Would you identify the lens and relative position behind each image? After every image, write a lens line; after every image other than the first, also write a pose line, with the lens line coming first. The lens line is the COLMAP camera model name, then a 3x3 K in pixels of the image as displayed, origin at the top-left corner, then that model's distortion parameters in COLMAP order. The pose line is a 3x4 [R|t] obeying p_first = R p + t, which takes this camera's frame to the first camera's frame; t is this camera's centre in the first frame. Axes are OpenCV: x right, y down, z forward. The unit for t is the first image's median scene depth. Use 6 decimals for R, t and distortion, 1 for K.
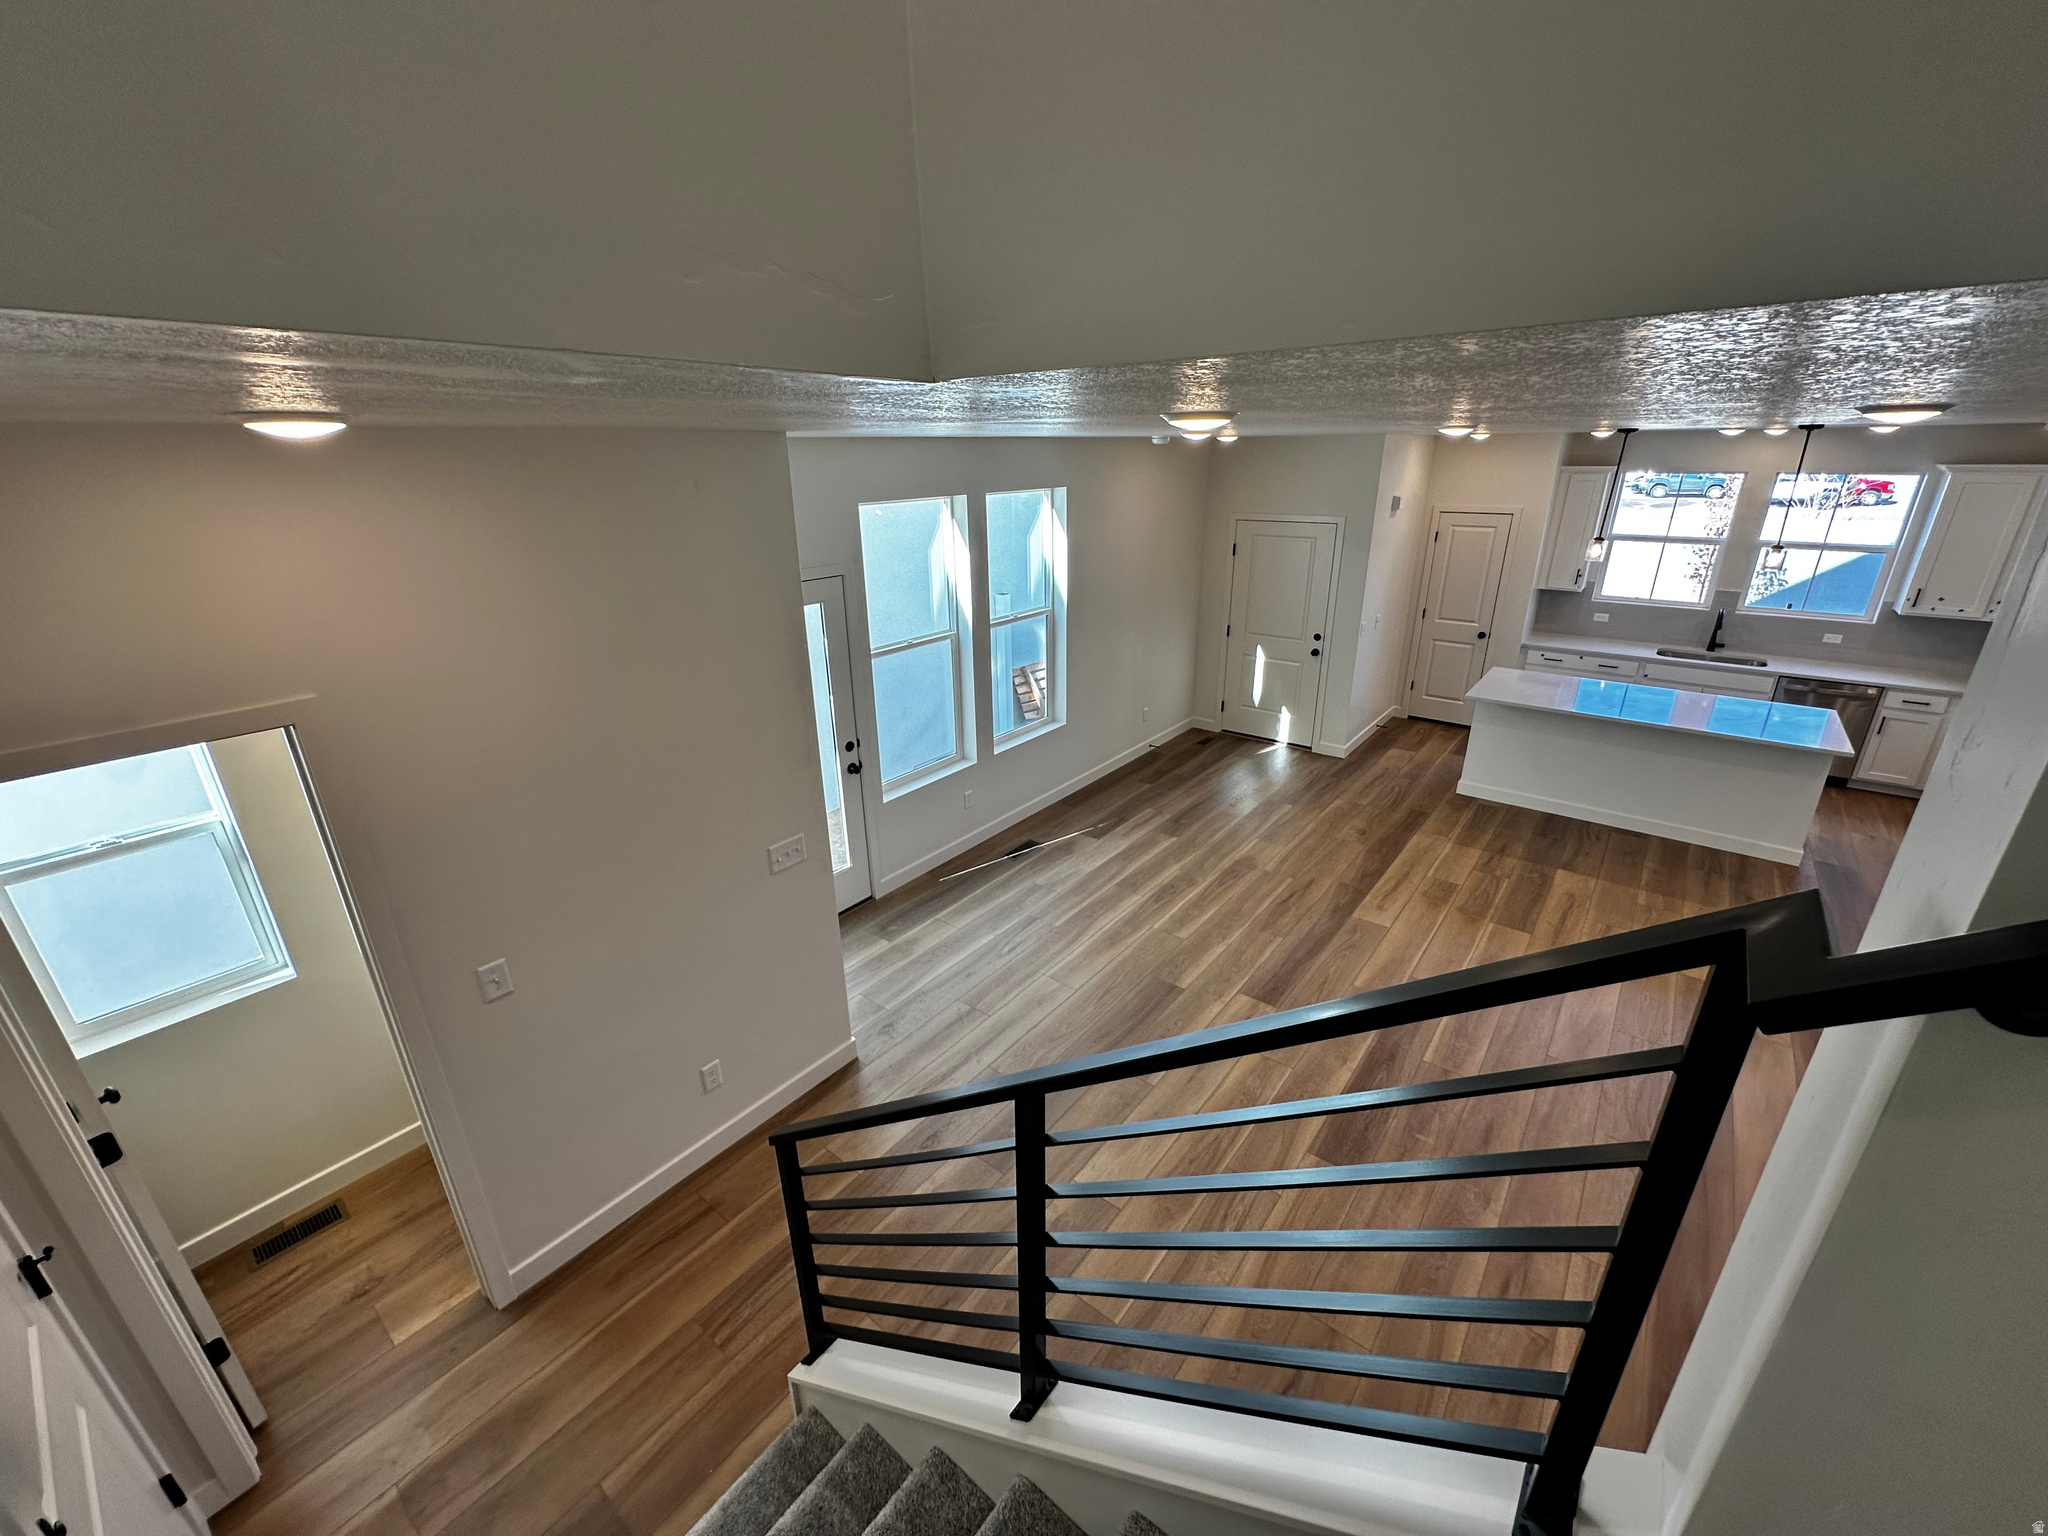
lens RADIAL K [[818.2, 0, 1020.8], [0, 818.2, 759.6], [0, 0, 1]] dist [-0.004031, 0.001069]
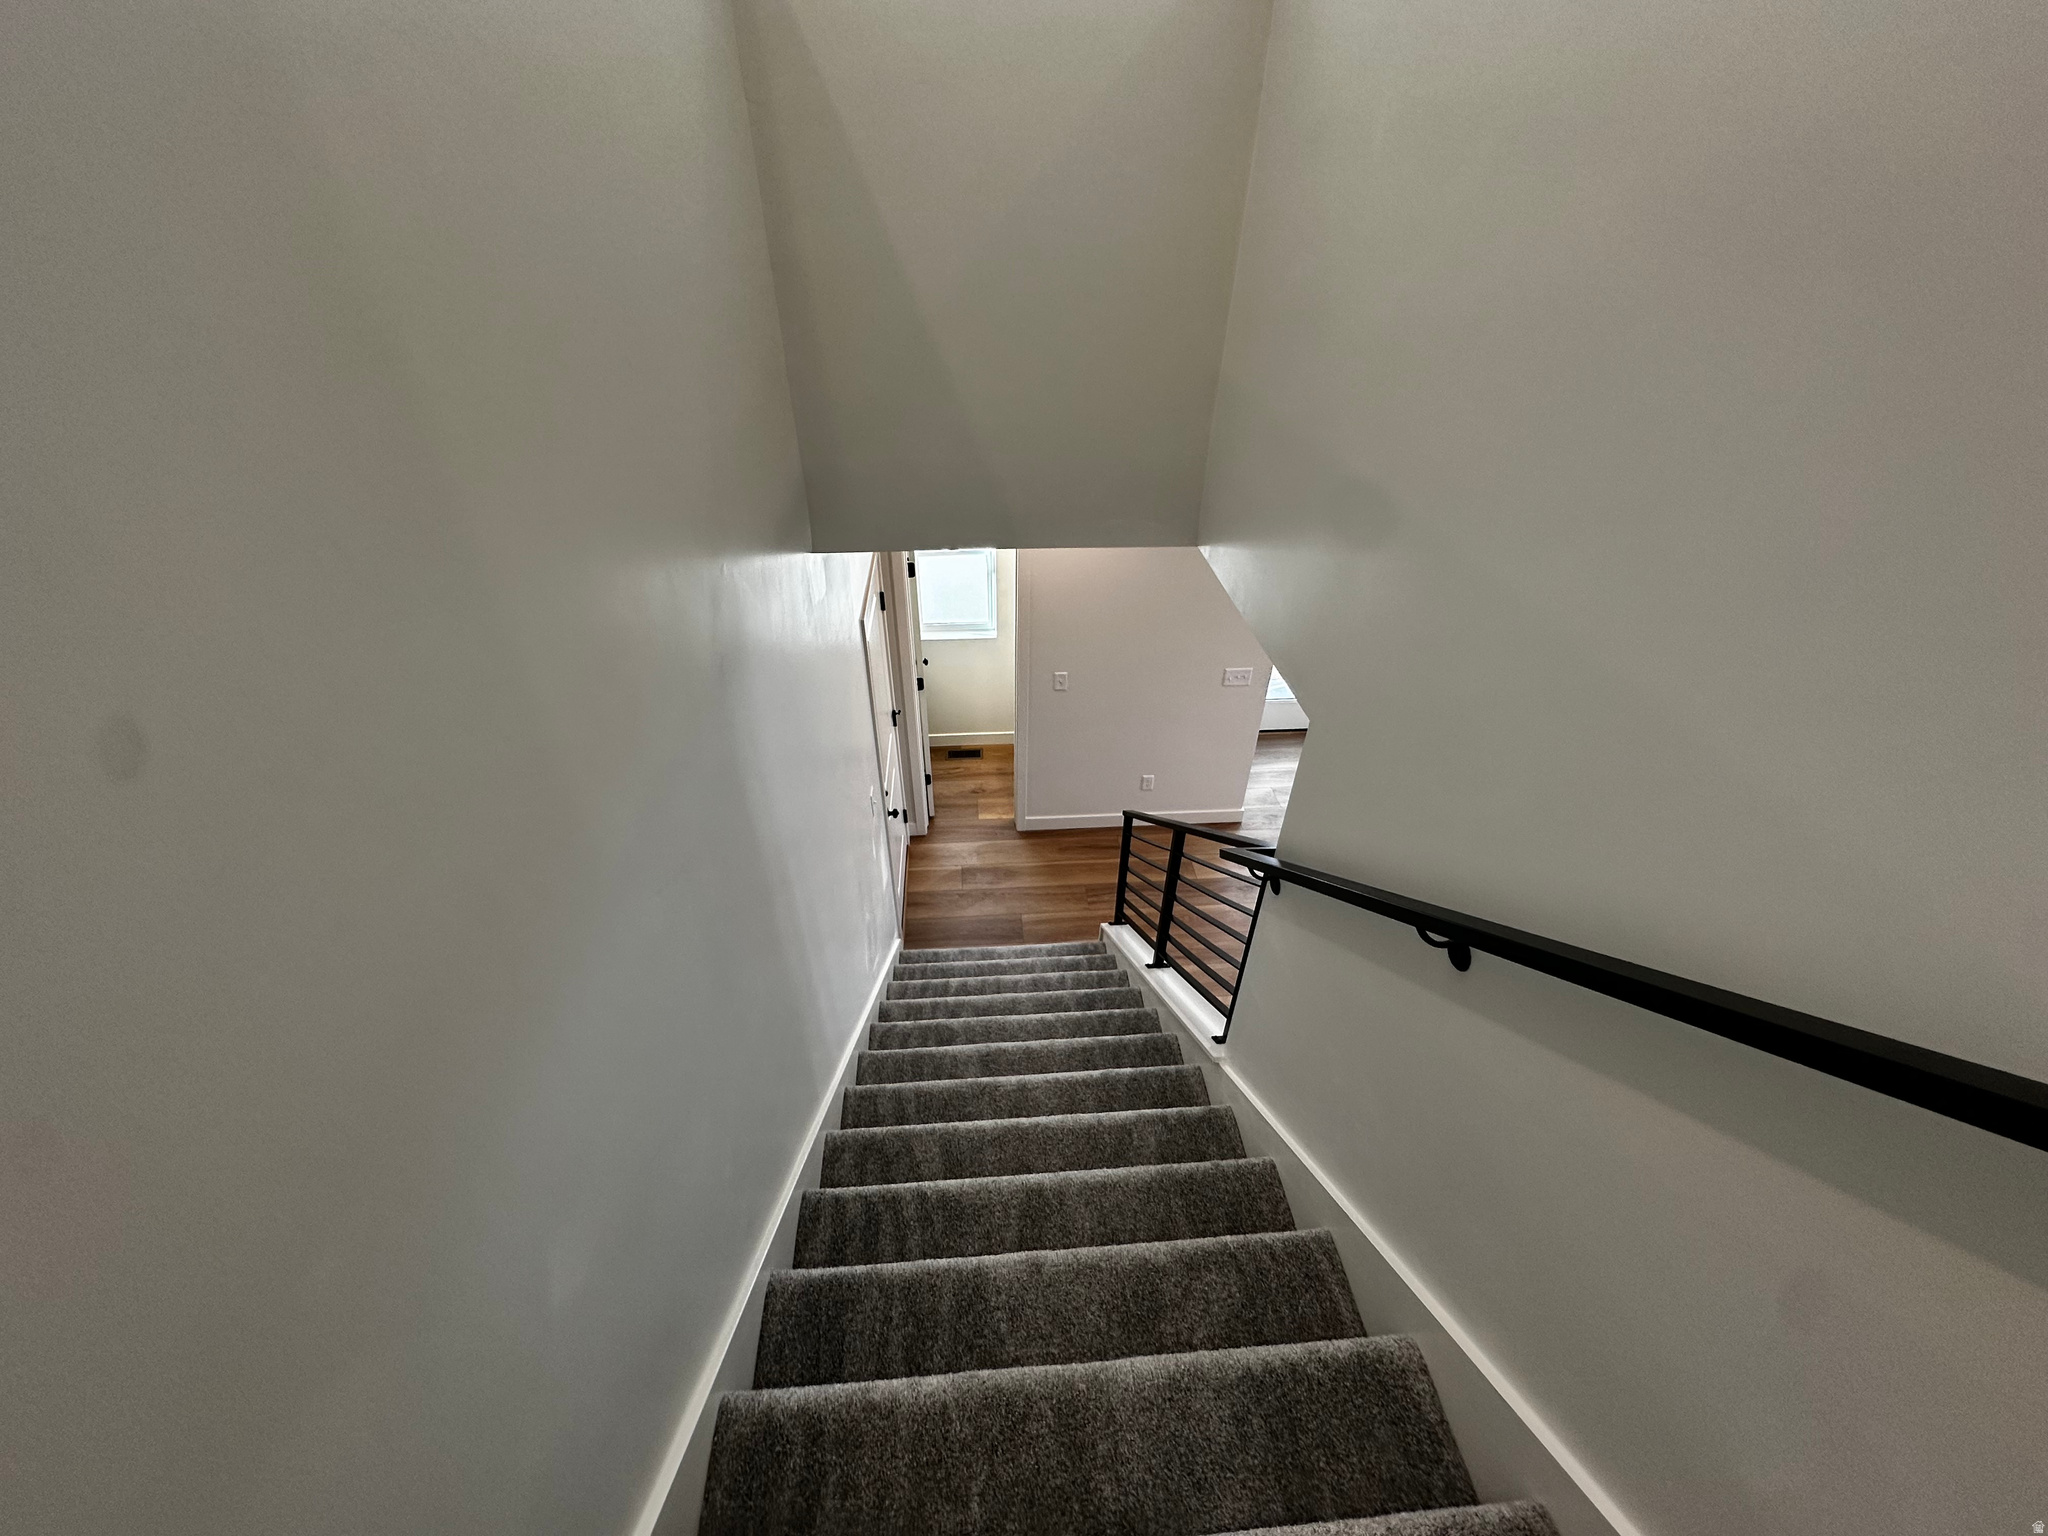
lens RADIAL K [[818.2, 0, 1026.9], [0, 818.2, 762.1], [0, 0, 1]] dist [-0.004031, 0.001069]
pose [[0.680123, 0.450380, -0.578439, 0.244572], [-0.275697, 0.888246, 0.367437, -0.119579], [0.679282, -0.090428, 0.728285, -0.232086]]
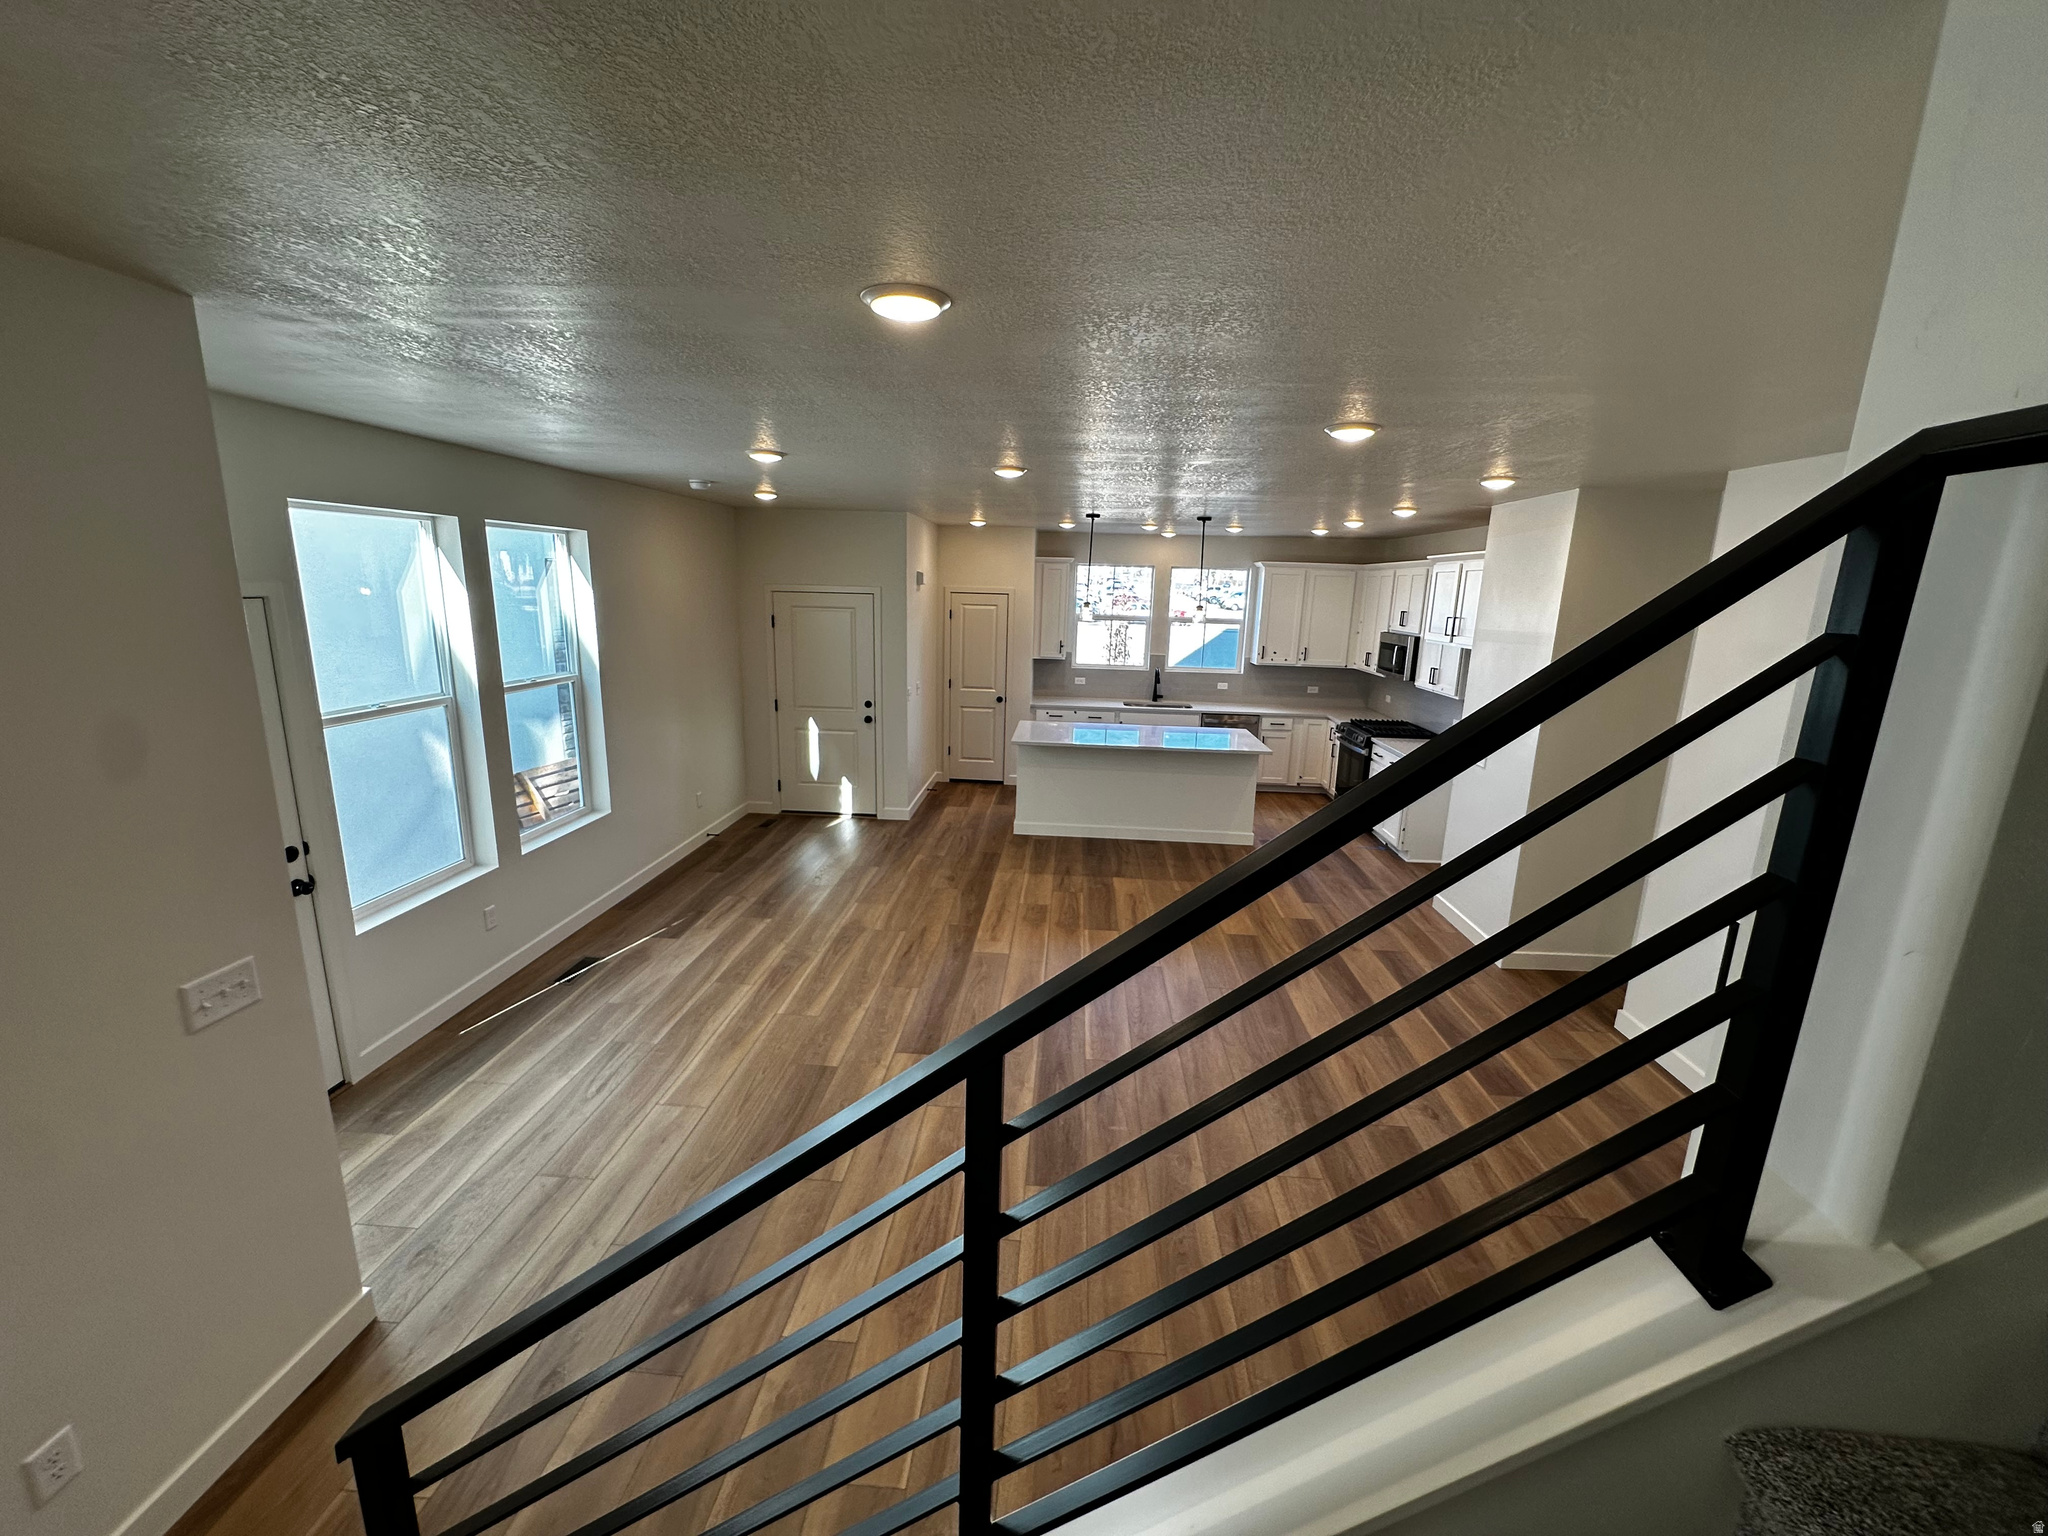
lens RADIAL K [[818.2, 0, 1018.8], [0, 818.2, 763.2], [0, 0, 1]] dist [-0.004031, 0.001069]
pose [[0.822888, -0.084469, 0.561890, -0.080068], [0.163727, 0.982195, -0.092125, 0.062323], [-0.544103, 0.167805, 0.822066, 0.108235]]
